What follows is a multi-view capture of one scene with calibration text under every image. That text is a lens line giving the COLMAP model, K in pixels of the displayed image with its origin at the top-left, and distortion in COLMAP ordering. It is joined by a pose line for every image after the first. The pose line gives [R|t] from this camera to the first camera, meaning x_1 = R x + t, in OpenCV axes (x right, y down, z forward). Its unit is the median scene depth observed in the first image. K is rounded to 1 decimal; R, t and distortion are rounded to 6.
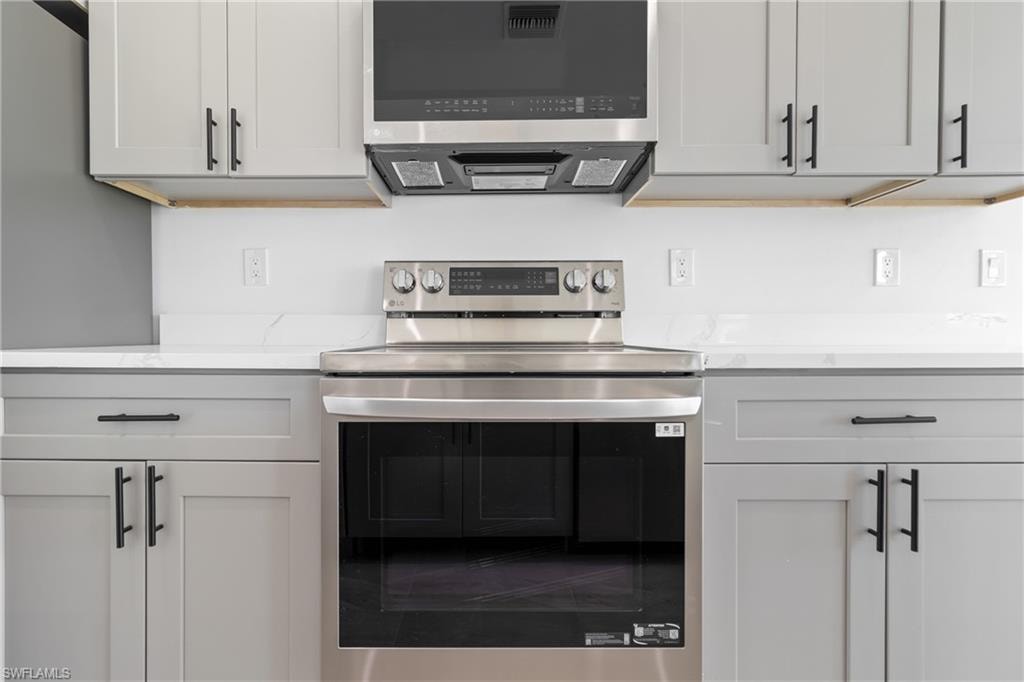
lens RADIAL K [[489.6, 0, 493.3], [0, 489.6, 336.2], [0, 0, 1]] dist [0.003148, 0.000558]
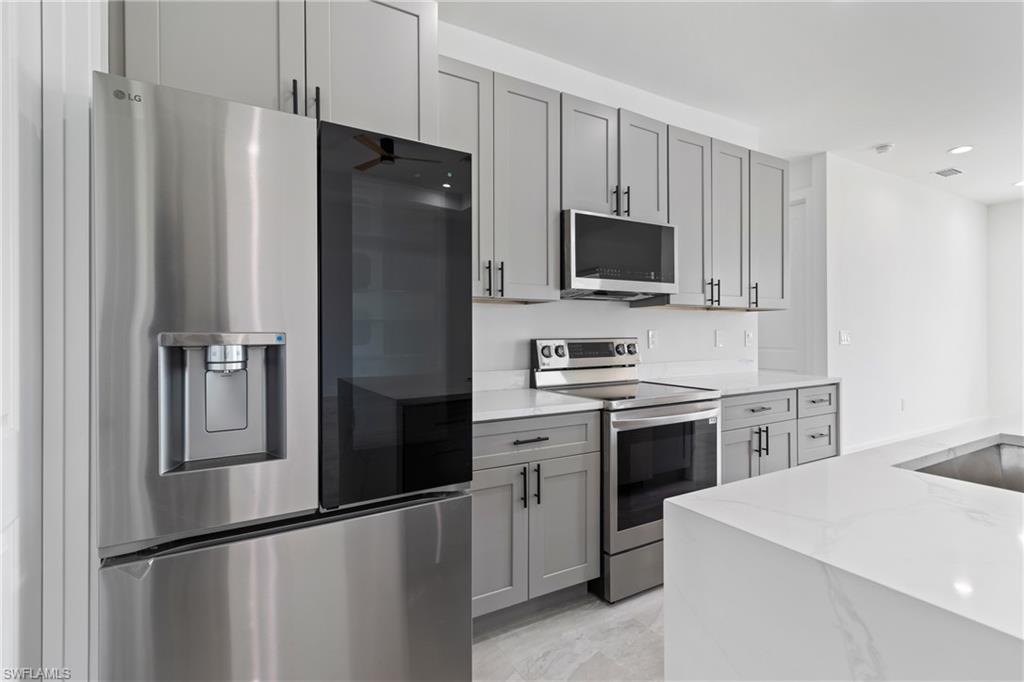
lens RADIAL K [[471.1, 0, 511.4], [0, 471.1, 333.9], [0, 0, 1]] dist [-0.000062, -0.000264]
pose [[0.866115, -0.004802, 0.499822, -1.147484], [0.007326, 0.999968, -0.003086, -0.171534], [-0.499792, 0.006335, 0.866123, -0.401436]]
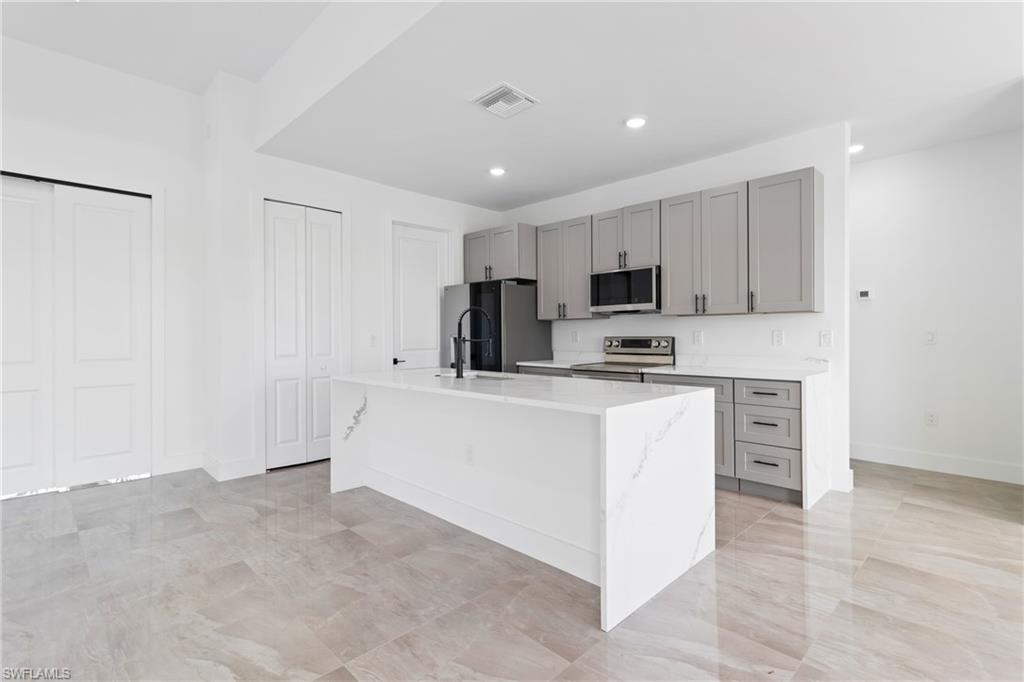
lens RADIAL K [[481.2, 0, 514.9], [0, 481.2, 334.6], [0, 0, 1]] dist [0.002561, 0.000114]
pose [[0.711962, -0.004449, -0.702204, 1.678834], [0.004143, 0.999989, -0.002135, -0.169791], [0.702205, -0.001390, 0.711973, -1.798401]]
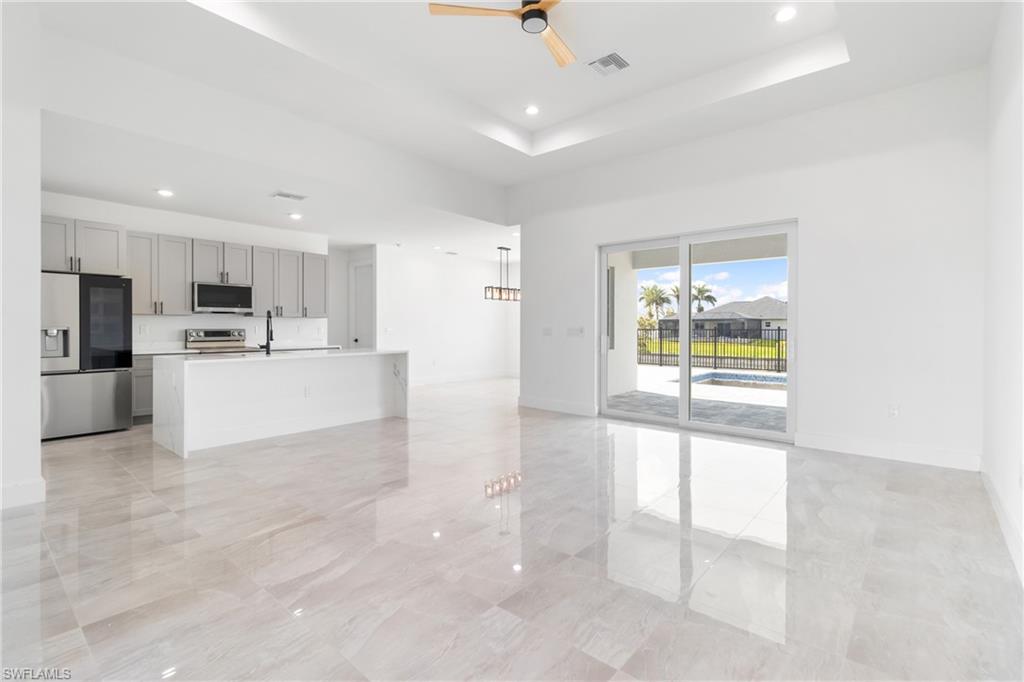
lens RADIAL K [[471.1, 0, 511.4], [0, 471.1, 333.9], [0, 0, 1]] dist [-0.000062, -0.000264]
pose [[0.655032, -0.009548, 0.755541, -1.552845], [-0.002141, 0.999893, 0.014492, -0.185058], [-0.755598, -0.011110, 0.654941, -4.096605]]
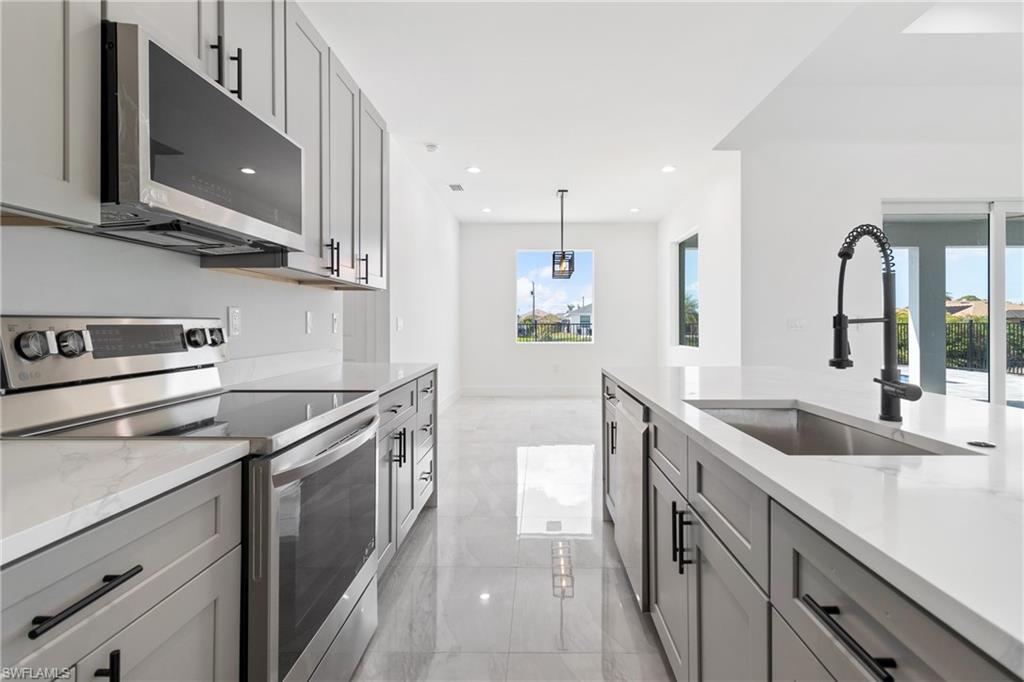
lens RADIAL K [[483.2, 0, 535.9], [0, 483.2, 323.5], [0, 0, 1]] dist [0.001065, -0.000398]
pose [[-0.007301, 0.000745, 0.999973, -0.924922], [0.002116, 0.999997, -0.000730, -0.142622], [-0.999971, 0.002110, -0.007302, 0.250509]]
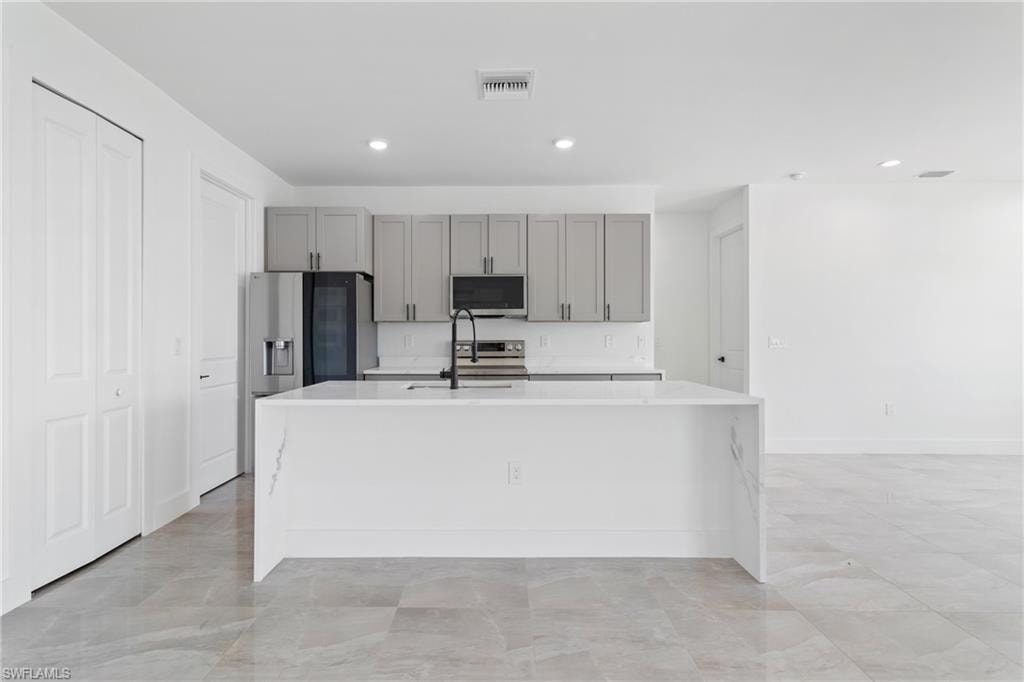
lens RADIAL K [[489.6, 0, 493.3], [0, 489.6, 336.2], [0, 0, 1]] dist [0.003148, 0.000558]
pose [[0.999892, -0.002633, -0.014472, 0.106318], [0.002565, 0.999986, -0.004664, -0.173070], [0.014484, 0.004626, 0.999884, -2.316370]]
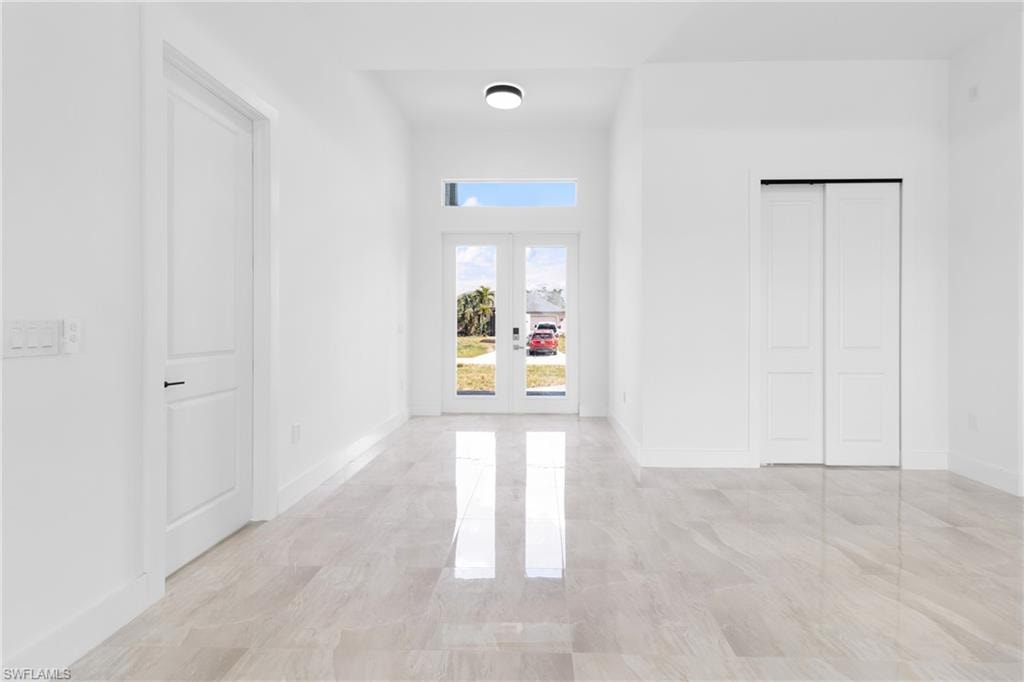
lens RADIAL K [[479.0, 0, 527.9], [0, 479.0, 323.4], [0, 0, 1]] dist [-0.000415, -0.000196]
pose [[-0.020870, -0.002756, -0.999778, 0.930666], [-0.001181, 0.999996, -0.002732, -0.171431], [0.999781, 0.001124, -0.020873, -3.284940]]
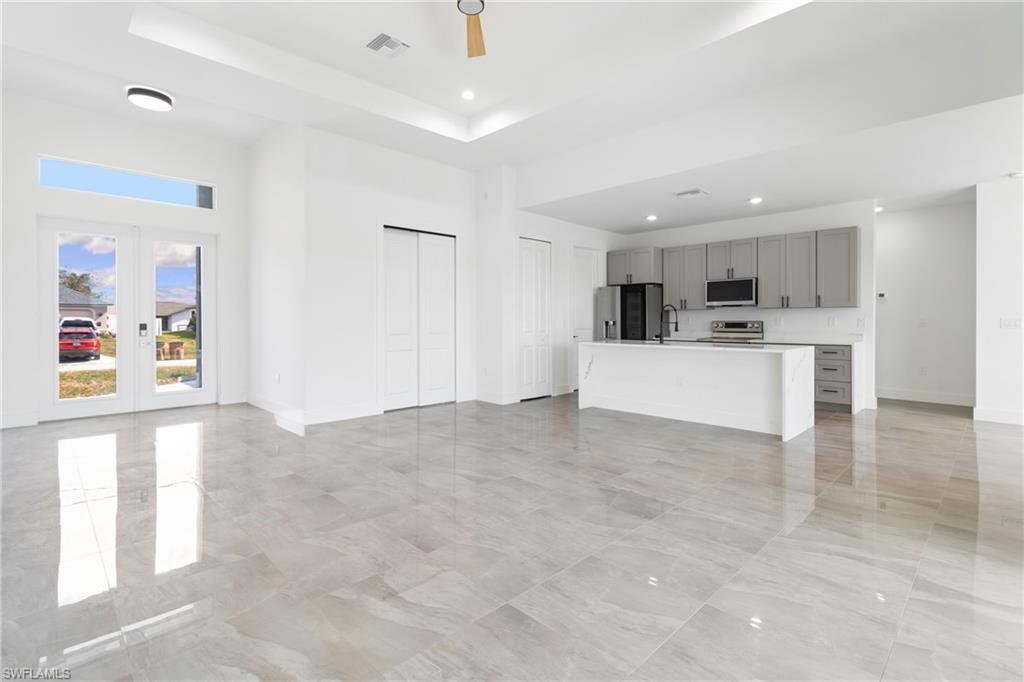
lens RADIAL K [[468.9, 0, 512.7], [0, 468.9, 321.7], [0, 0, 1]] dist [-0.001467, -0.000389]
pose [[0.704080, 0.000823, -0.710121, 1.855438], [0.001217, 0.999996, 0.002365, -0.166934], [0.710120, -0.002529, 0.704076, -4.084349]]
